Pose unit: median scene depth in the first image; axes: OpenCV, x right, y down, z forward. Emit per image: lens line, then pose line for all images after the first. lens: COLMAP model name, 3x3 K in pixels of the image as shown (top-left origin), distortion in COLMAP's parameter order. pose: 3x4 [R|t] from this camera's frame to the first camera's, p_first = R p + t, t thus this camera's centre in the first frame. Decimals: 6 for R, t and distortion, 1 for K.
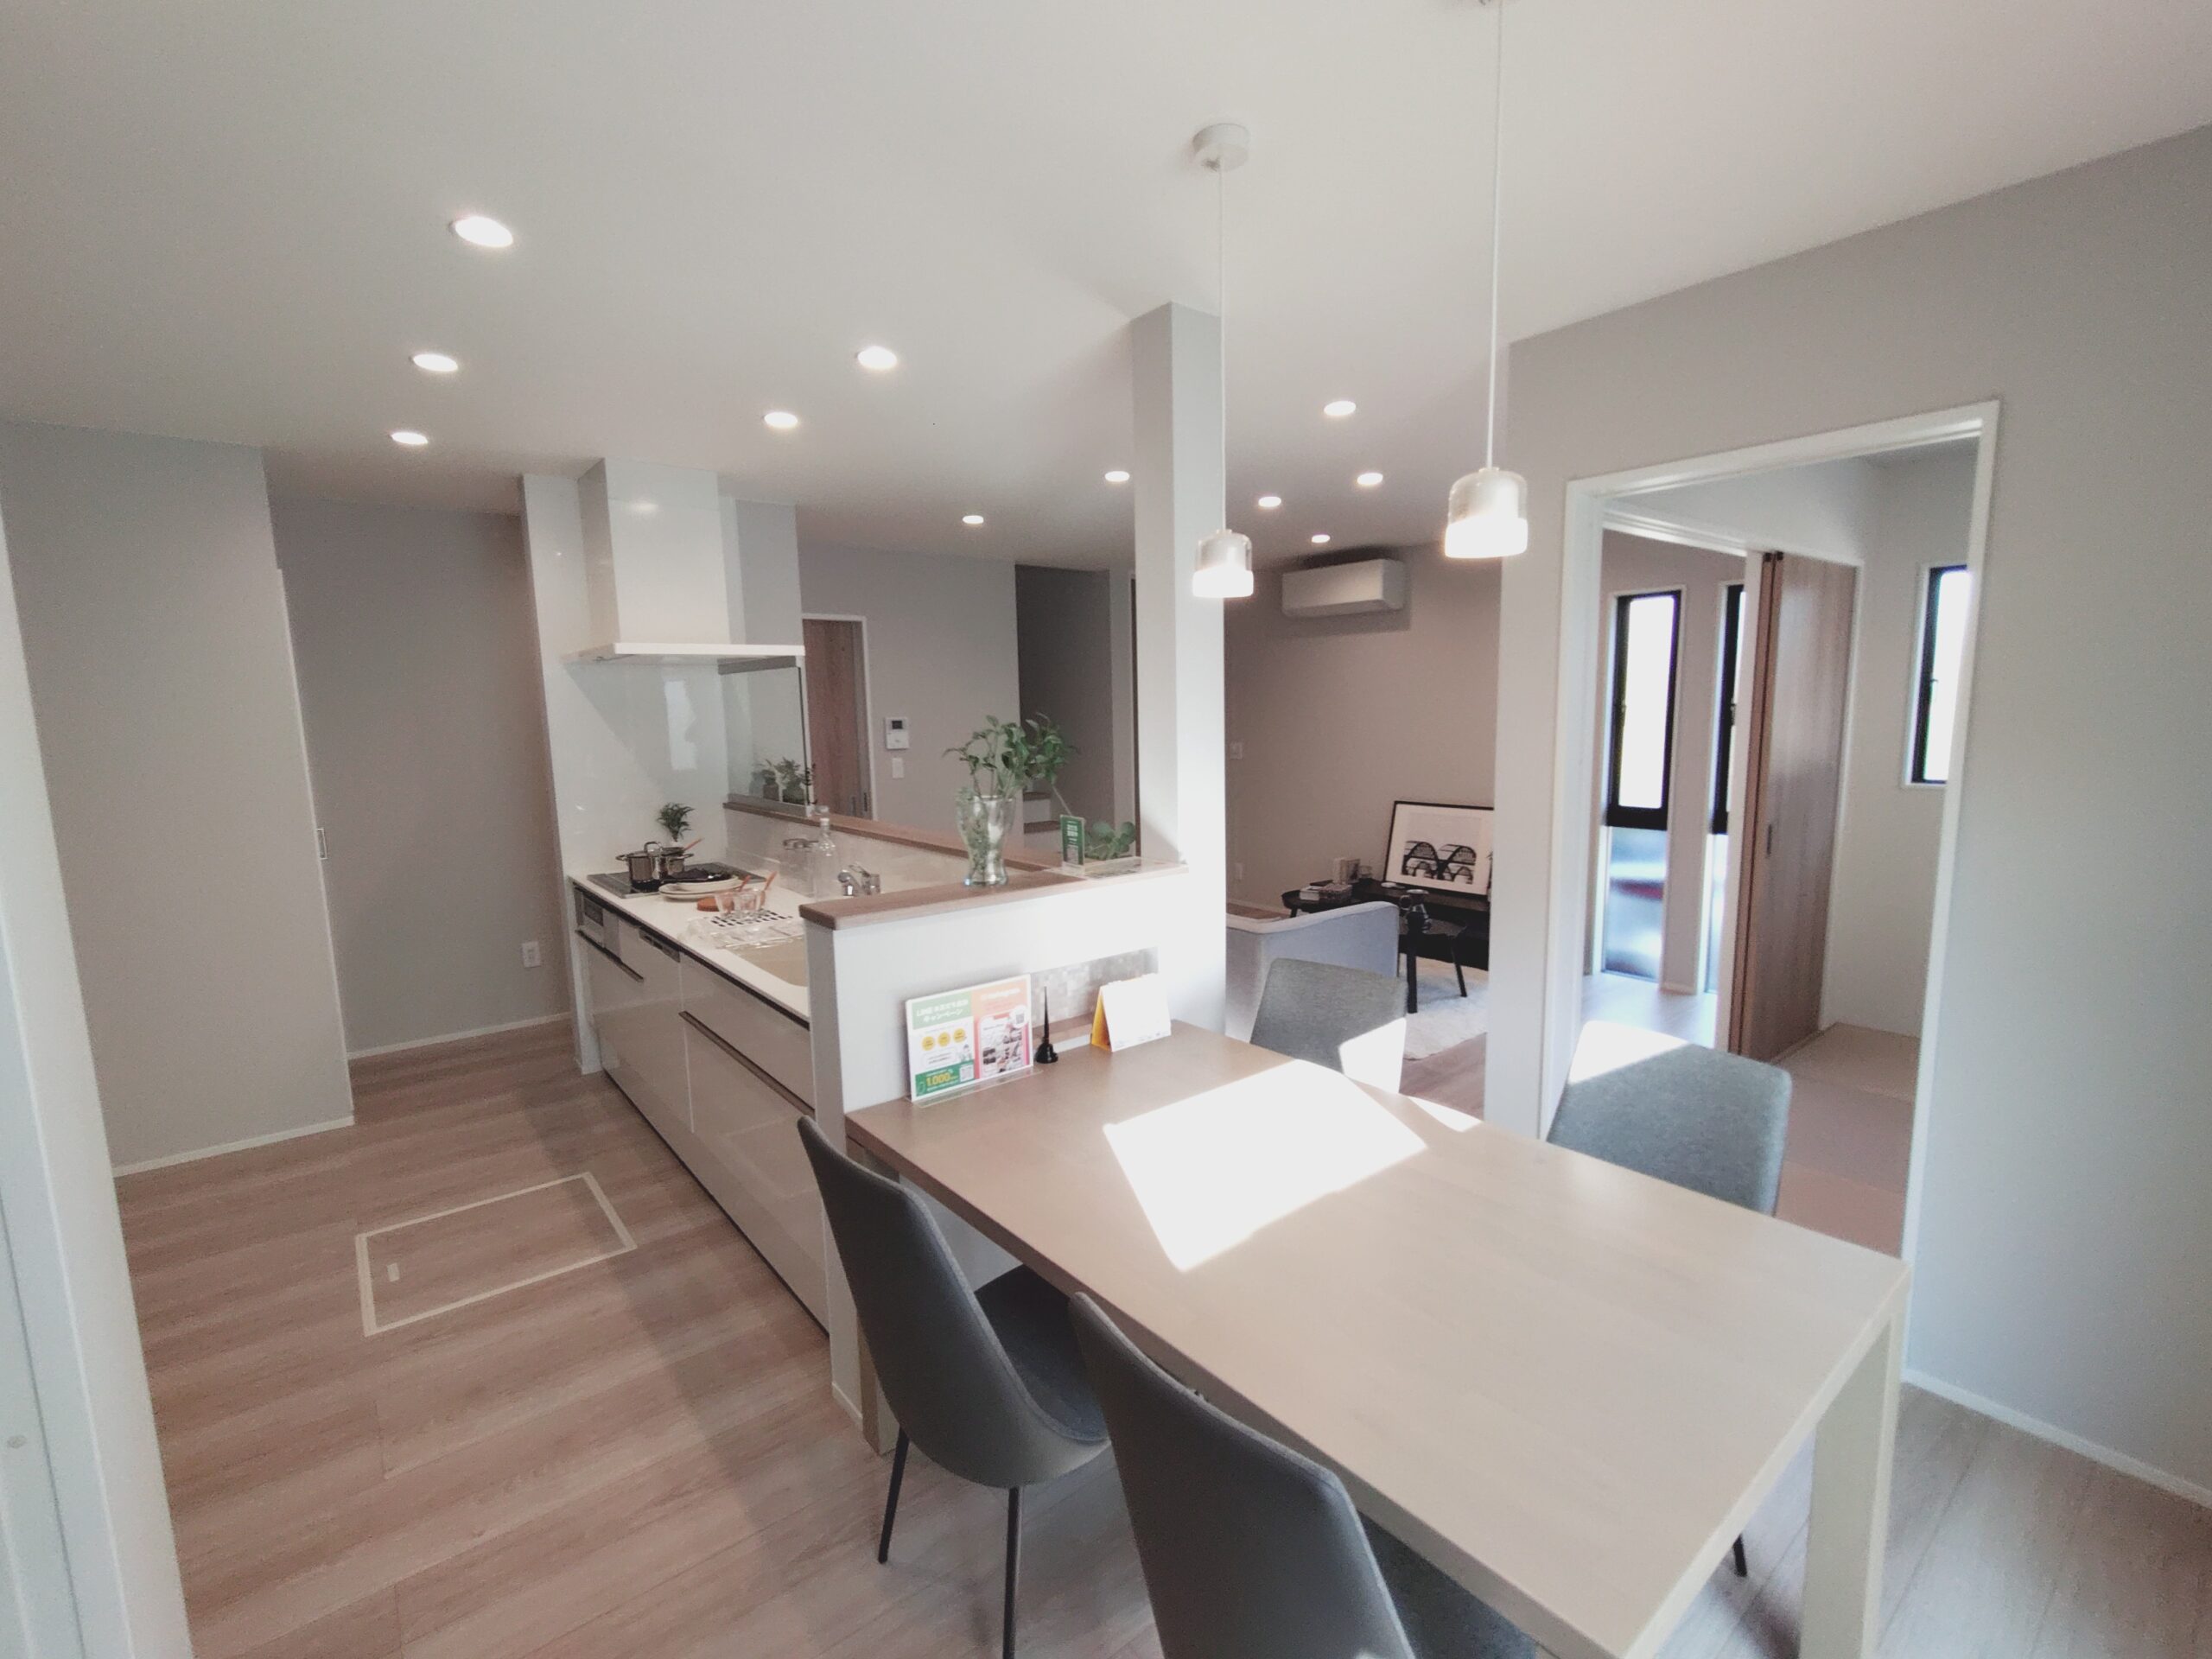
lens RADIAL K [[989.7, 0, 1112.2], [0, 989.7, 847.2], [0, 0, 1]] dist [0.001436, 0.000278]
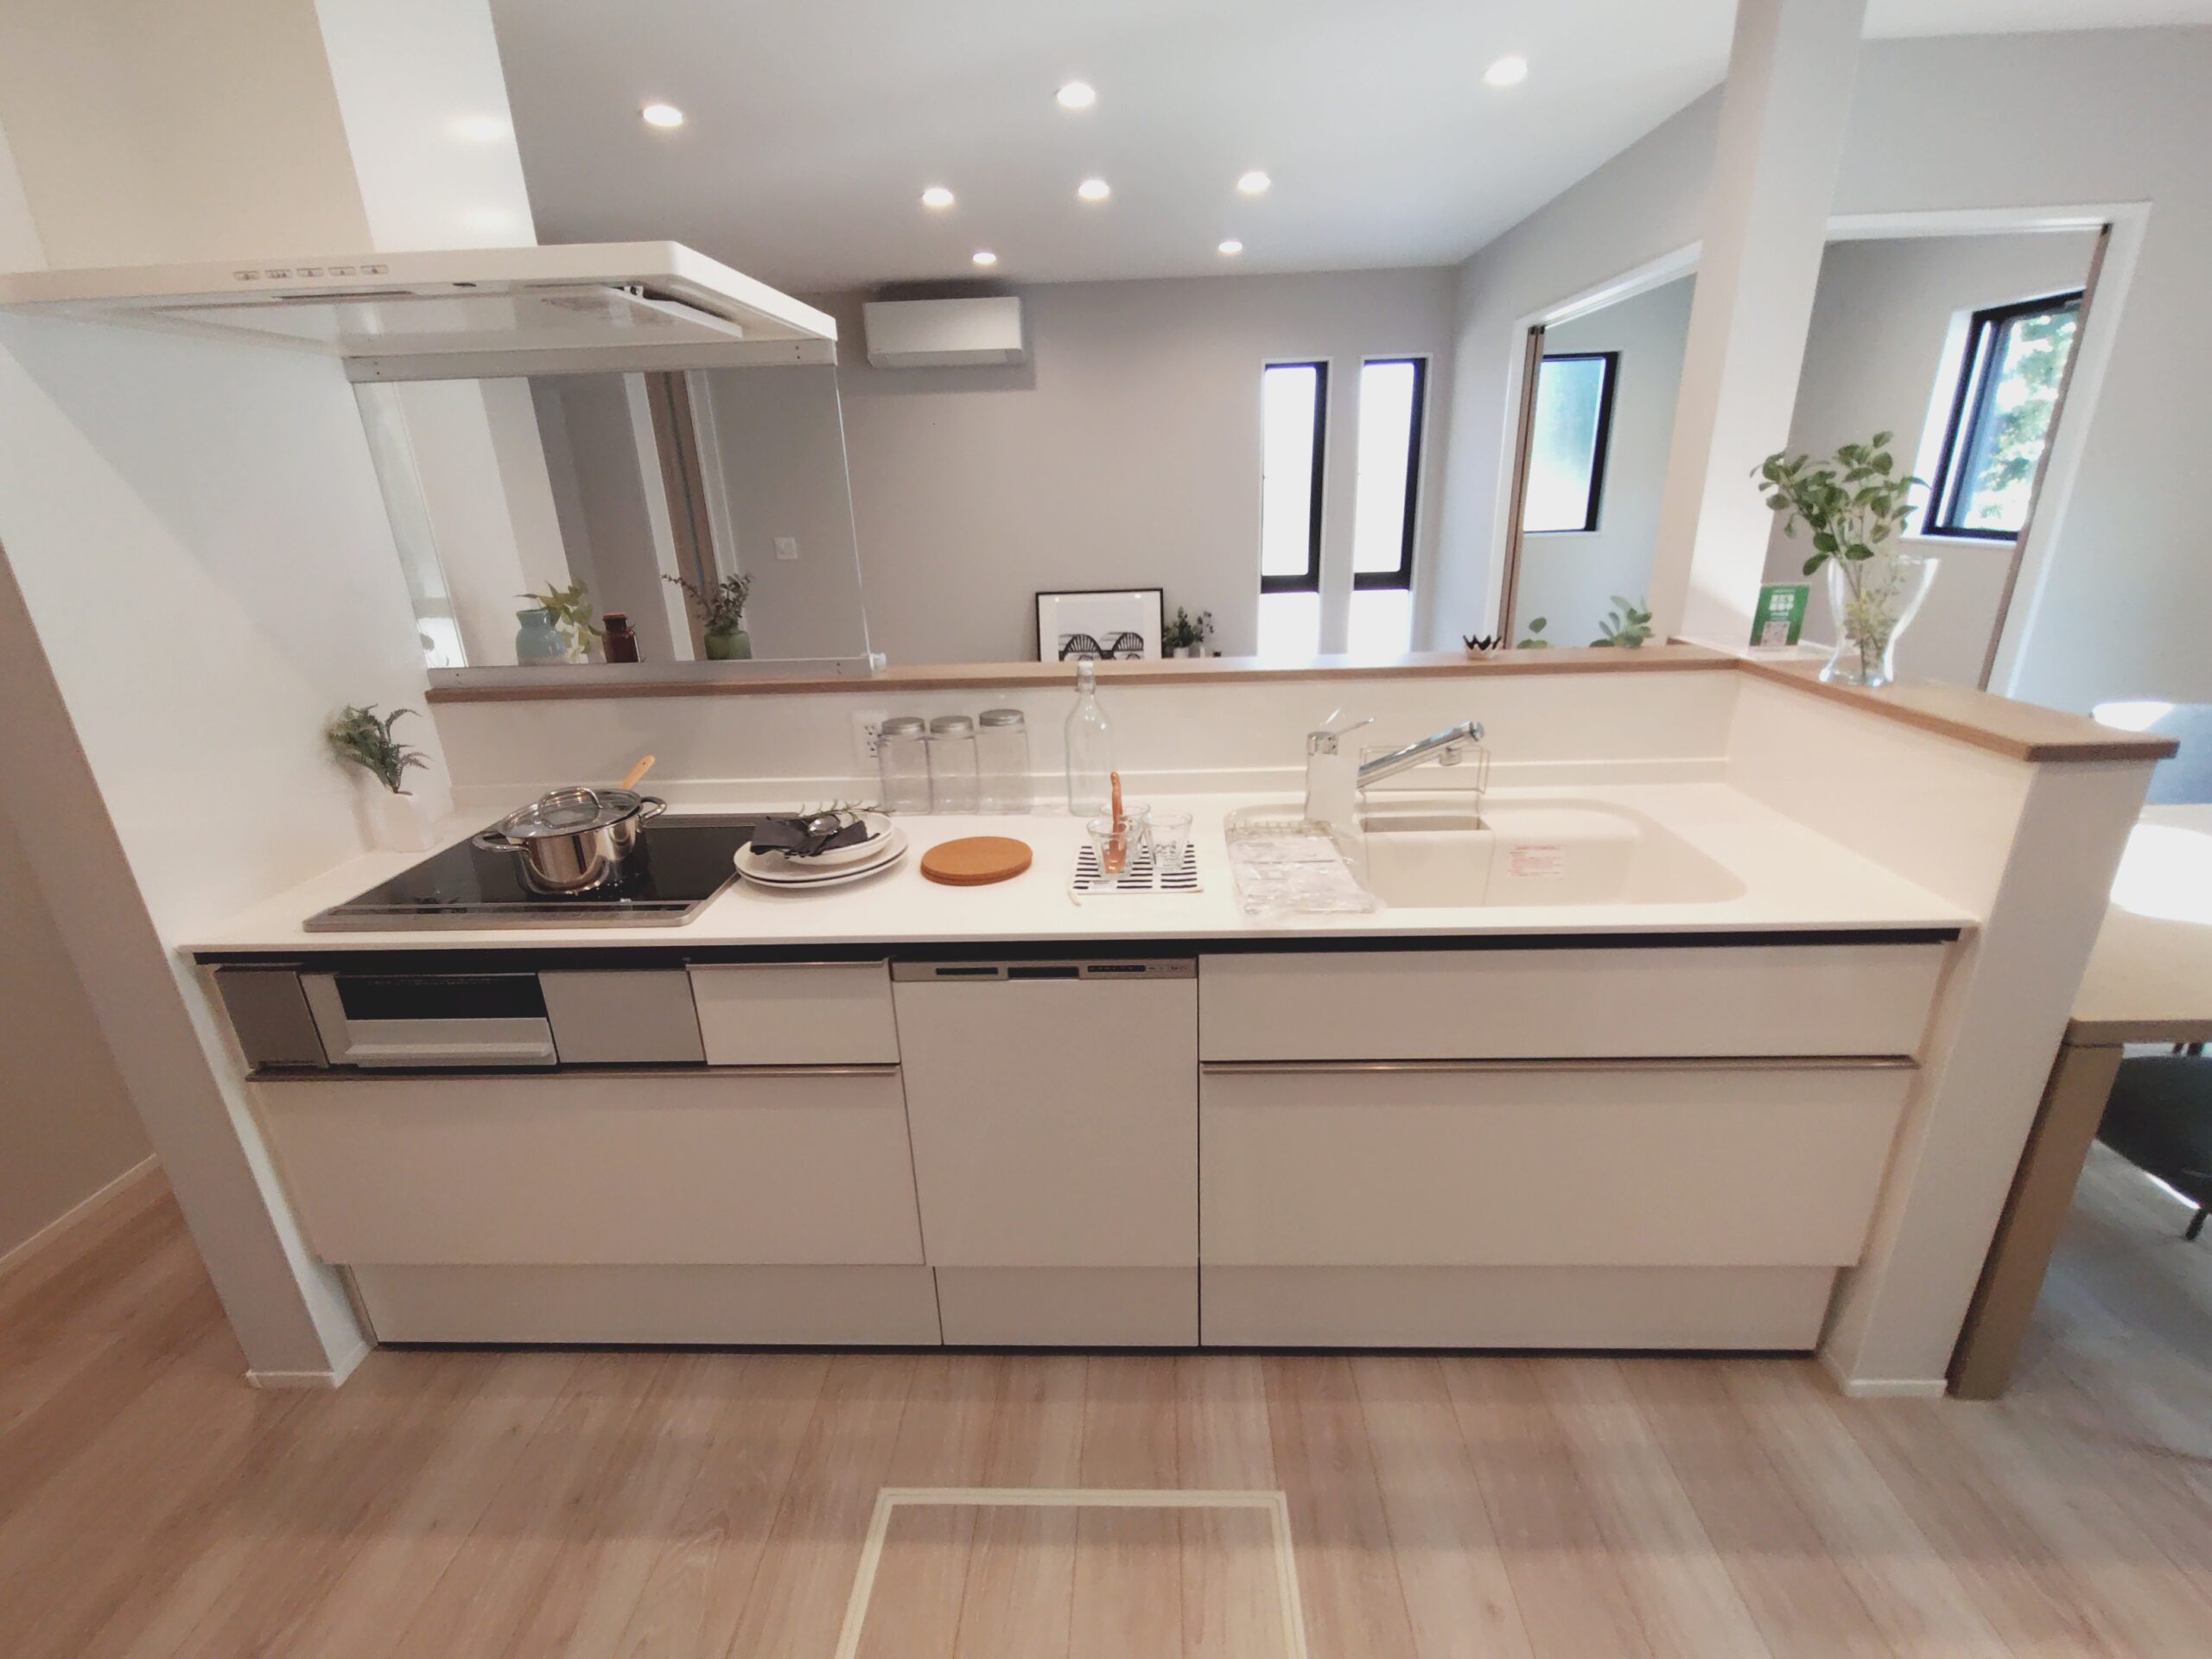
lens RADIAL K [[993.8, 0, 1135.6], [0, 993.8, 841.6], [0, 0, 1]] dist [-0.000580, -0.000047]
pose [[0.656302, -0.259808, 0.708355, -0.459610], [0.126278, 0.963424, 0.236362, -0.039537], [-0.743856, -0.065676, 0.665106, 0.406998]]
